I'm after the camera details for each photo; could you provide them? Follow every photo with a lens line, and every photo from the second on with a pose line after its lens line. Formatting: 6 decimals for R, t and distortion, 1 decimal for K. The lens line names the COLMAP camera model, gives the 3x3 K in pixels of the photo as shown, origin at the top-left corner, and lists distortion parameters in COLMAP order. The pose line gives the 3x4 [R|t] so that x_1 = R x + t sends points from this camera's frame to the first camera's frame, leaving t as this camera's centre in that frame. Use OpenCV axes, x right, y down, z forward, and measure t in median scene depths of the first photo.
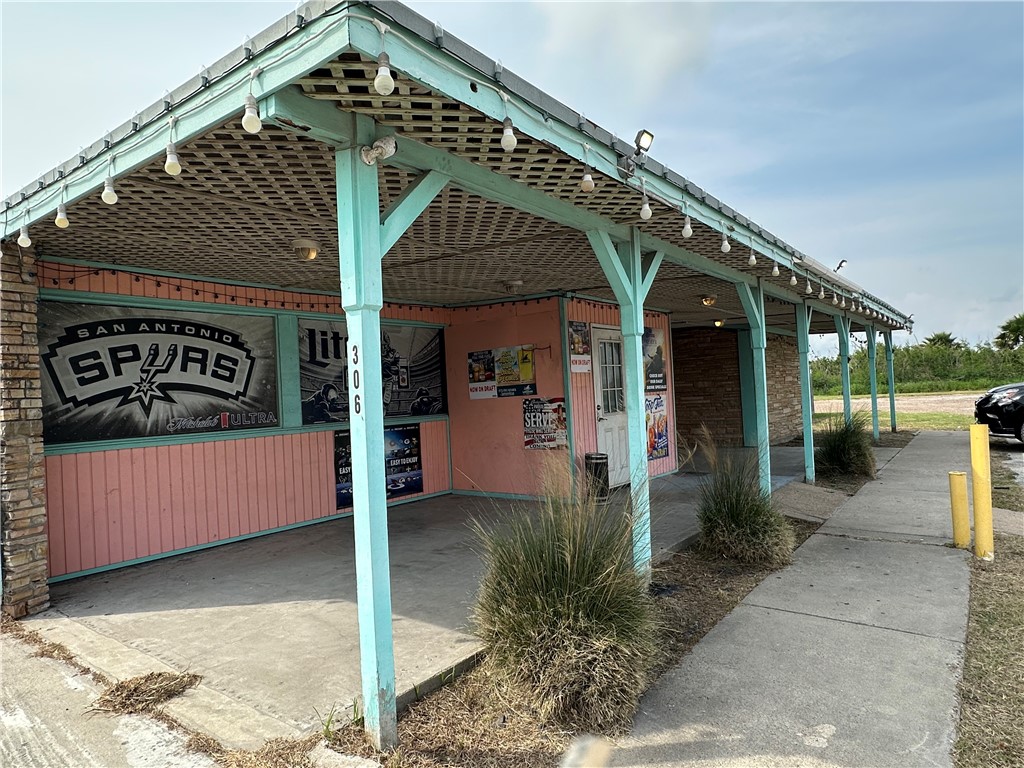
lens RADIAL K [[632.1, 0, 512.0], [0, 632.1, 384.0], [0, 0, 1]] dist [-0.003329, 0.000702]
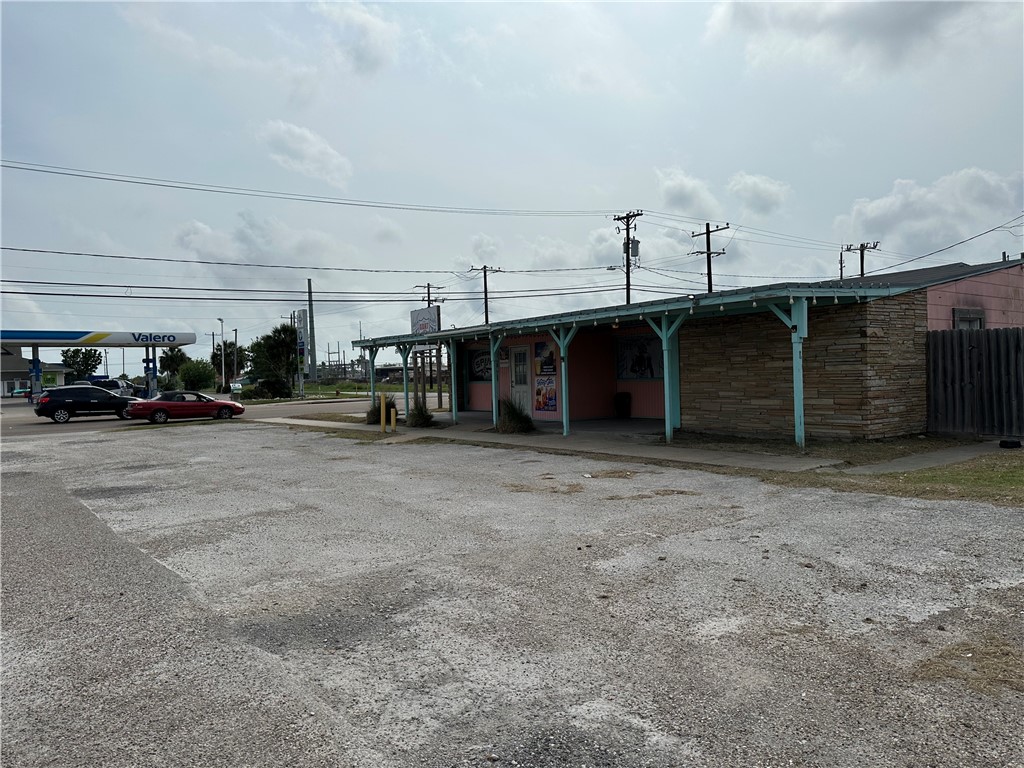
lens RADIAL K [[715.1, 0, 512.0], [0, 715.1, 384.0], [0, 0, 1]] dist [0.163008, -0.268053]
pose [[-0.277682, 0.069125, -0.958183, 3.294956], [0.057182, 0.996829, 0.055341, -0.124429], [0.958970, -0.039423, -0.280754, 2.142013]]
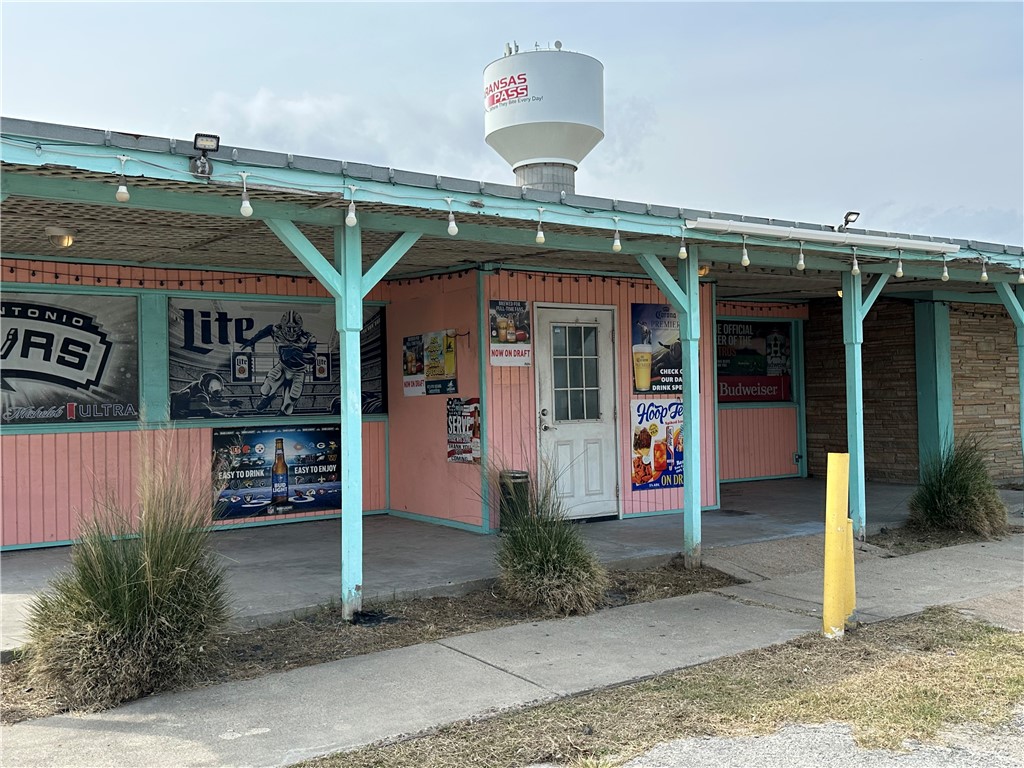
lens RADIAL K [[982.8, 0, 512.0], [0, 982.8, 384.0], [0, 0, 1]] dist [0.166531, -0.340958]
pose [[0.949861, 0.027805, -0.311435, 0.572379], [-0.022978, 0.999552, 0.019158, -0.023154], [0.311828, -0.011041, 0.950074, -0.170021]]
